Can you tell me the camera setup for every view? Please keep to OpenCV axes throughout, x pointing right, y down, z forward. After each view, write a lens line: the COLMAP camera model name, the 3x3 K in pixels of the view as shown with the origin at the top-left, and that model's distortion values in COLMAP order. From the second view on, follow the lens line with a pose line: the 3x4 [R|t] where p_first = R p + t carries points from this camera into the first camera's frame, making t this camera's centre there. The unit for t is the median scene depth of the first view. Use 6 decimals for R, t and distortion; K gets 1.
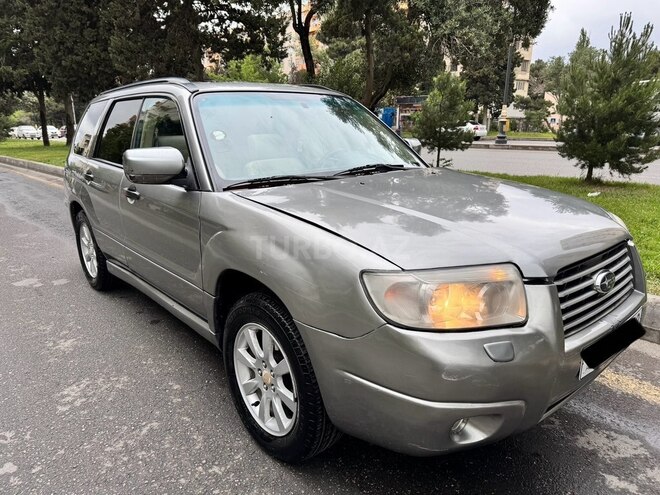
lens RADIAL K [[467.2, 0, 328.7], [0, 467.2, 245.9], [0, 0, 1]] dist [0.007810, -0.005984]
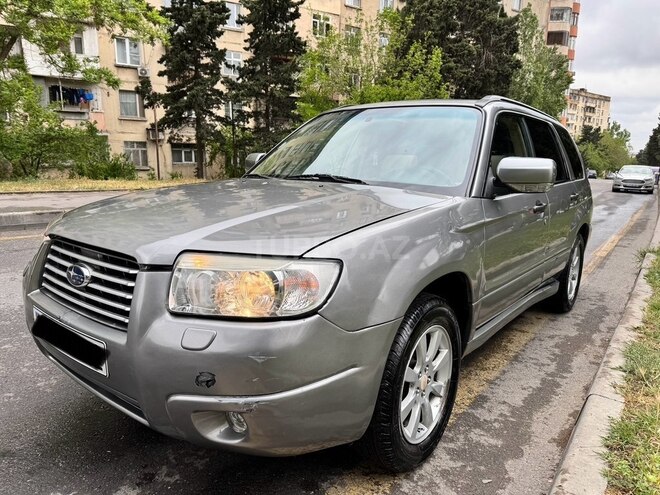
lens RADIAL K [[467.2, 0, 328.7], [0, 467.2, 245.9], [0, 0, 1]] dist [0.007810, -0.005984]
pose [[0.183924, 0.186698, -0.965047, 1.233834], [-0.277185, 0.951802, 0.131308, -0.190657], [0.943048, 0.243346, 0.226809, 0.968624]]
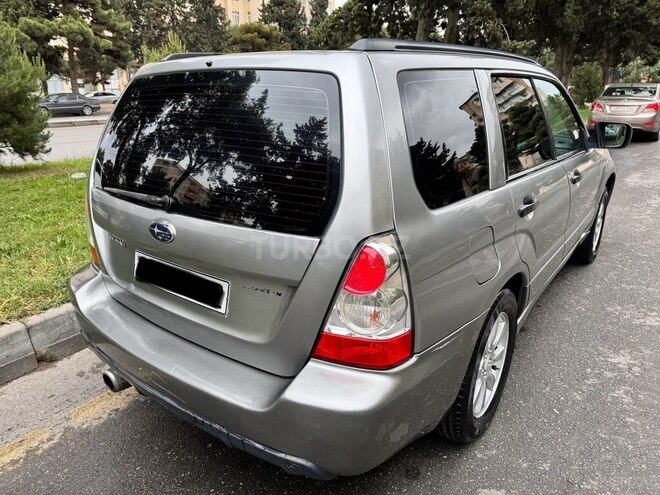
lens RADIAL K [[467.2, 0, 328.7], [0, 467.2, 245.9], [0, 0, 1]] dist [0.007810, -0.005984]
pose [[-0.220266, -0.308504, 0.925369, -1.622297], [0.253781, 0.897874, 0.359745, -0.608707], [-0.941848, 0.314081, -0.119478, 2.117129]]
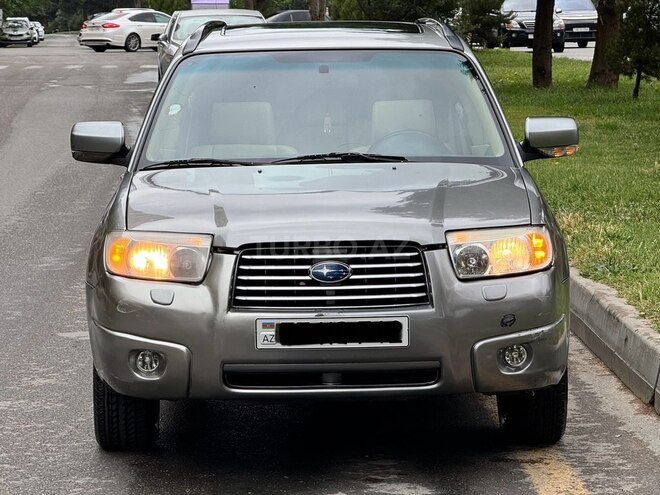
lens RADIAL K [[2417.9, 0, 330.0], [0, 2417.9, 247.5], [0, 0, 1]] dist [-0.143979, -1.262561]
pose [[0.764720, 0.067002, -0.640869, 2.991290], [-0.158412, 0.983604, -0.086192, 0.361544], [0.624586, 0.167434, 0.762796, -2.250320]]
